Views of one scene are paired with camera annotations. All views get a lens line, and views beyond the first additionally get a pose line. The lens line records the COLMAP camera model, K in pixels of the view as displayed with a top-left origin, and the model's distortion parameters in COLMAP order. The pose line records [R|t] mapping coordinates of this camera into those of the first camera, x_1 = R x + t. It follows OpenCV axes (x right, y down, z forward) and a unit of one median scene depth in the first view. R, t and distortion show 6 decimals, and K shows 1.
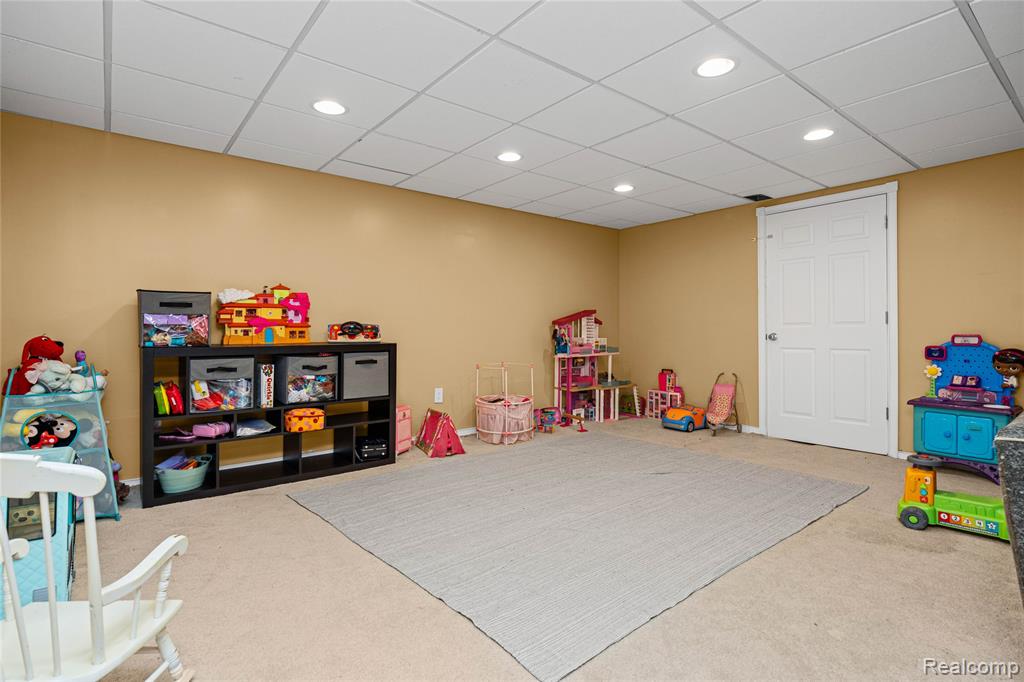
lens RADIAL K [[503.0, 0, 513.7], [0, 503.0, 335.5], [0, 0, 1]] dist [0.003070, 0.000098]
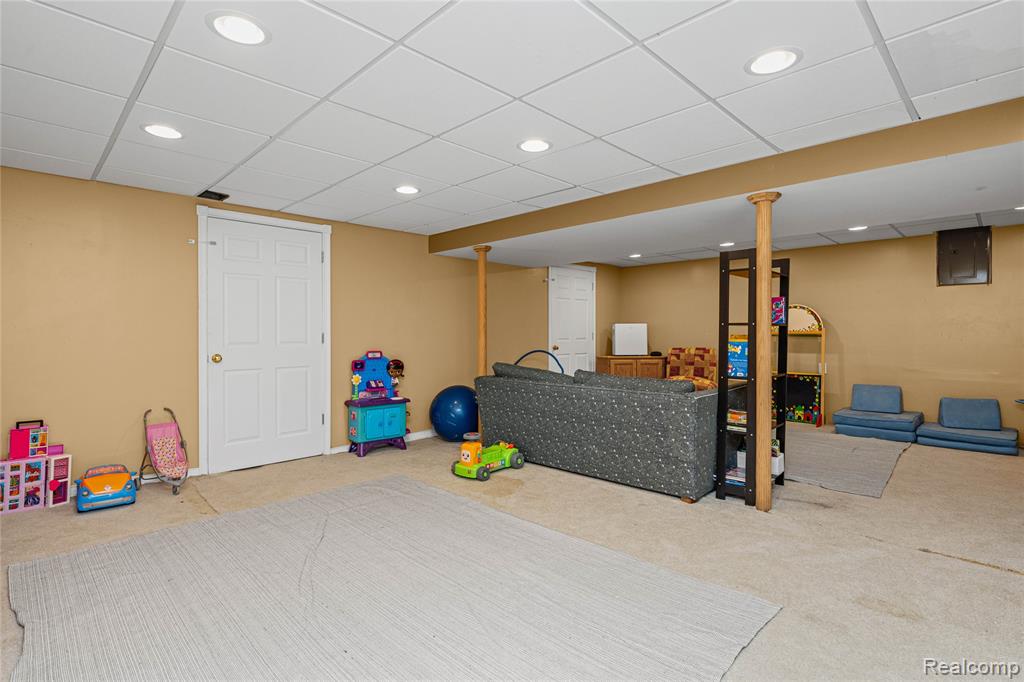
lens RADIAL K [[503.0, 0, 509.9], [0, 503.0, 337.0], [0, 0, 1]] dist [0.003070, 0.000098]
pose [[-0.097401, -0.012010, 0.995173, -0.478014], [0.006711, 0.999897, 0.012724, -0.049976], [-0.995223, 0.007918, -0.097310, 0.683407]]
